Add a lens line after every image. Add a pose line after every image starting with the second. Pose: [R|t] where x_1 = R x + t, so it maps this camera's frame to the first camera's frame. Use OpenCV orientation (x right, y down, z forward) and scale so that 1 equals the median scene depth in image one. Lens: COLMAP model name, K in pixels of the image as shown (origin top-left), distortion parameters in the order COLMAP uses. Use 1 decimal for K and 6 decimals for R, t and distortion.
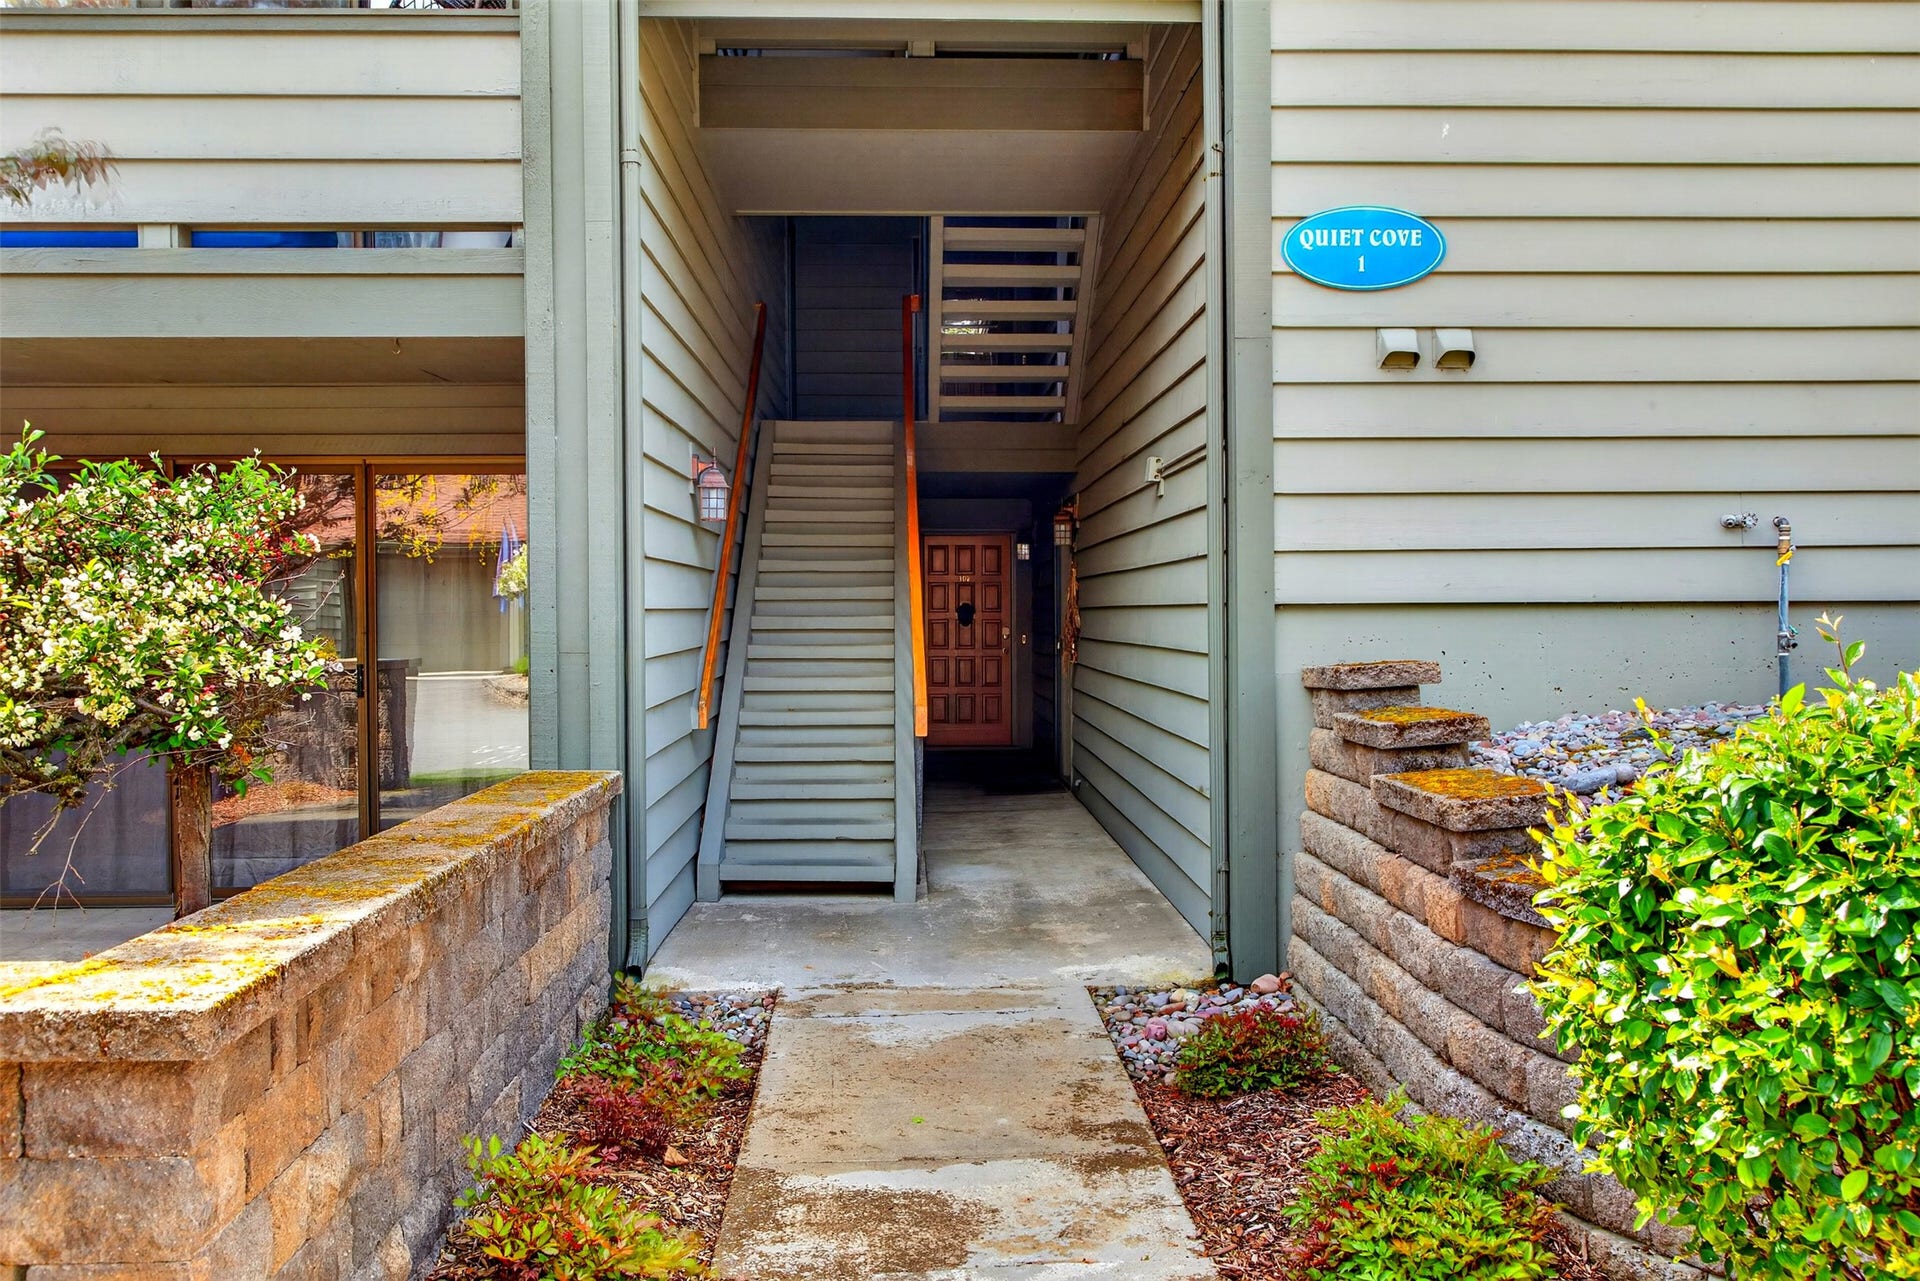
lens RADIAL K [[1750.4, 0, 960.3], [0, 1750.4, 643.7], [0, 0, 1]] dist [0.017367, -0.015696]
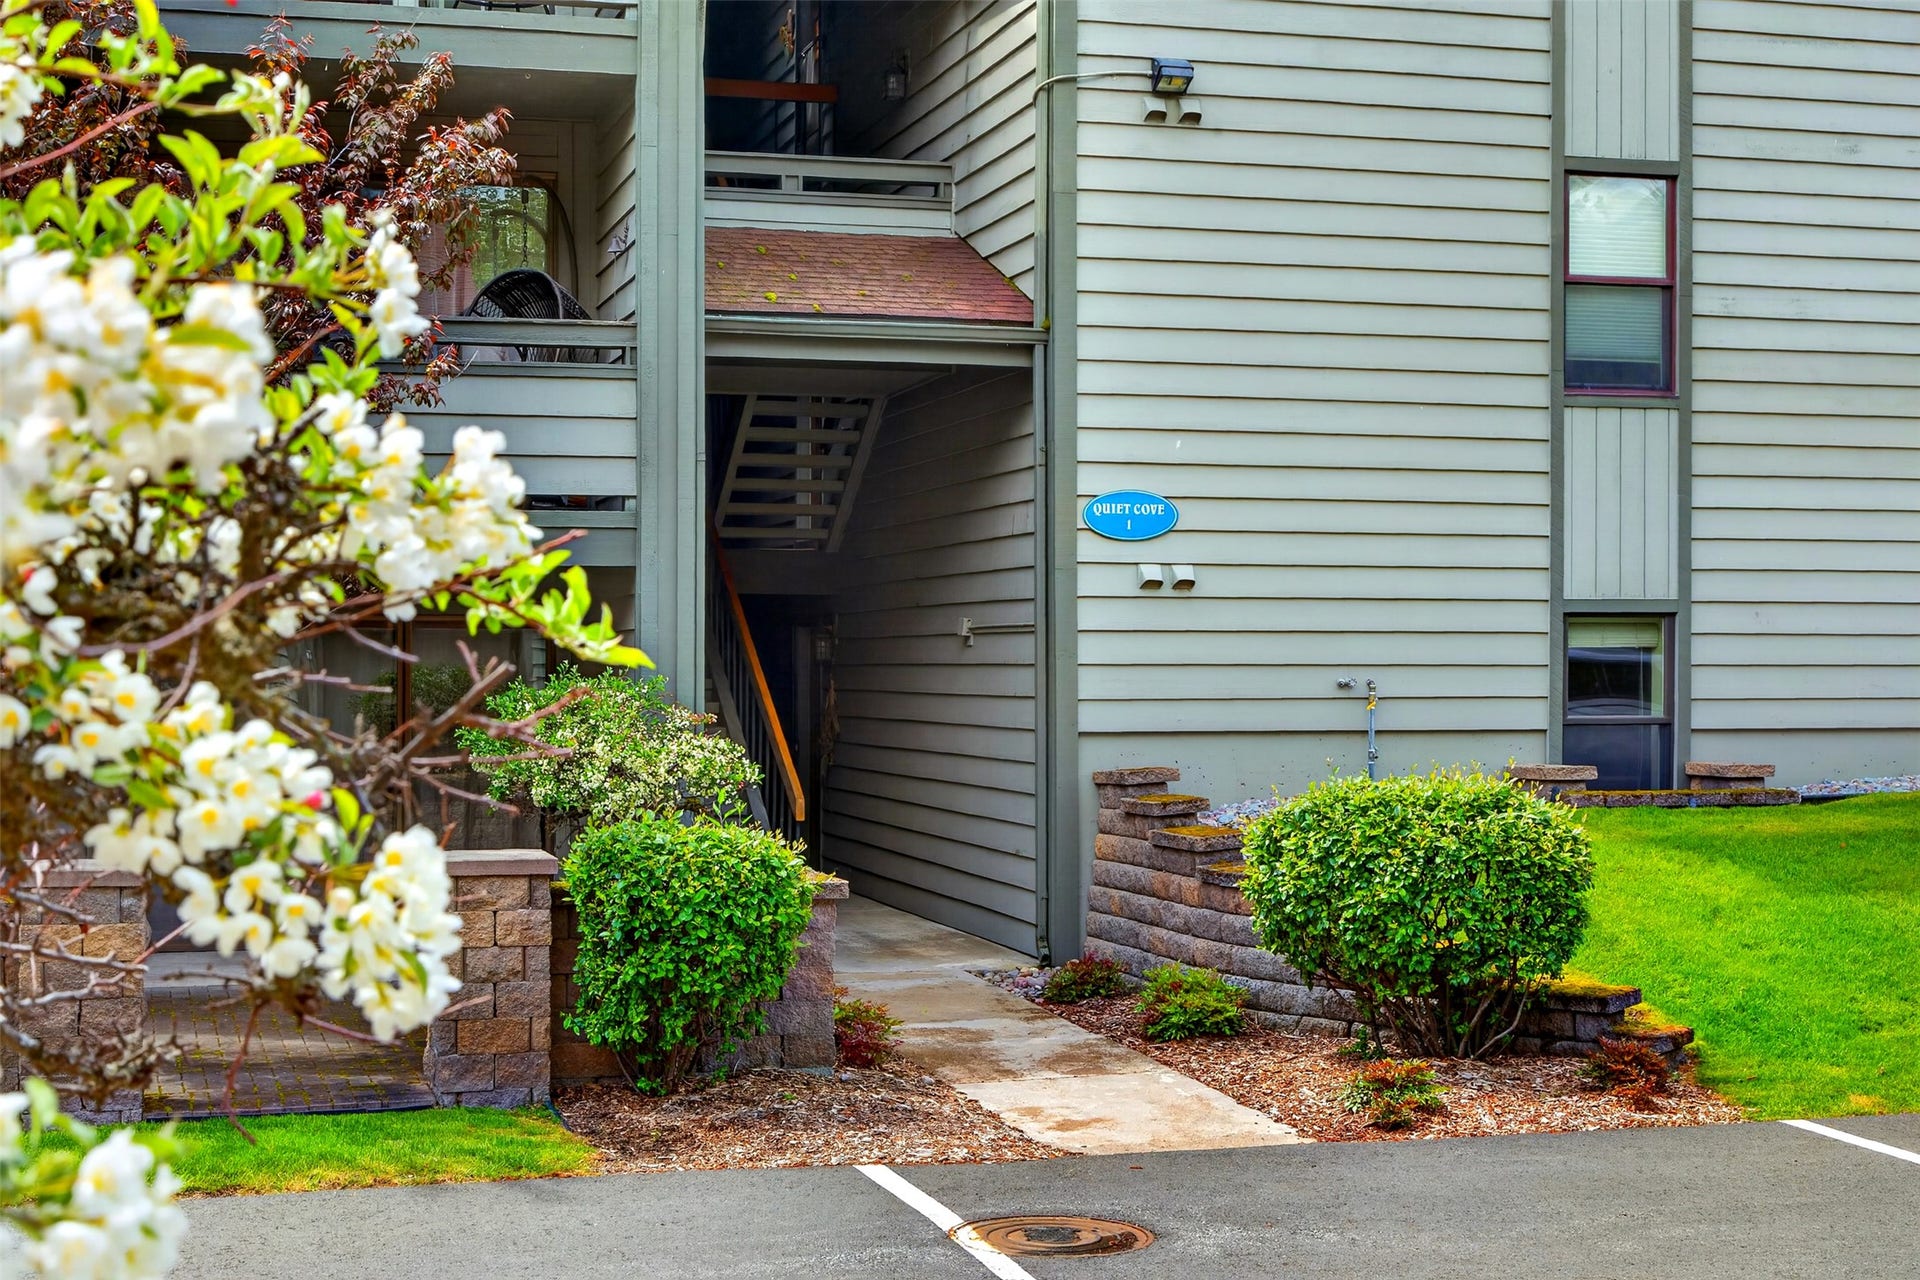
lens RADIAL K [[2809.8, 0, 959.9], [0, 2809.8, 642.7], [0, 0, 1]] dist [0.031377, 0.000000]
pose [[0.972691, 0.010910, 0.231846, -0.583648], [-0.004391, 0.999581, -0.028616, -0.033595], [-0.232061, 0.026816, 0.972332, -1.658338]]
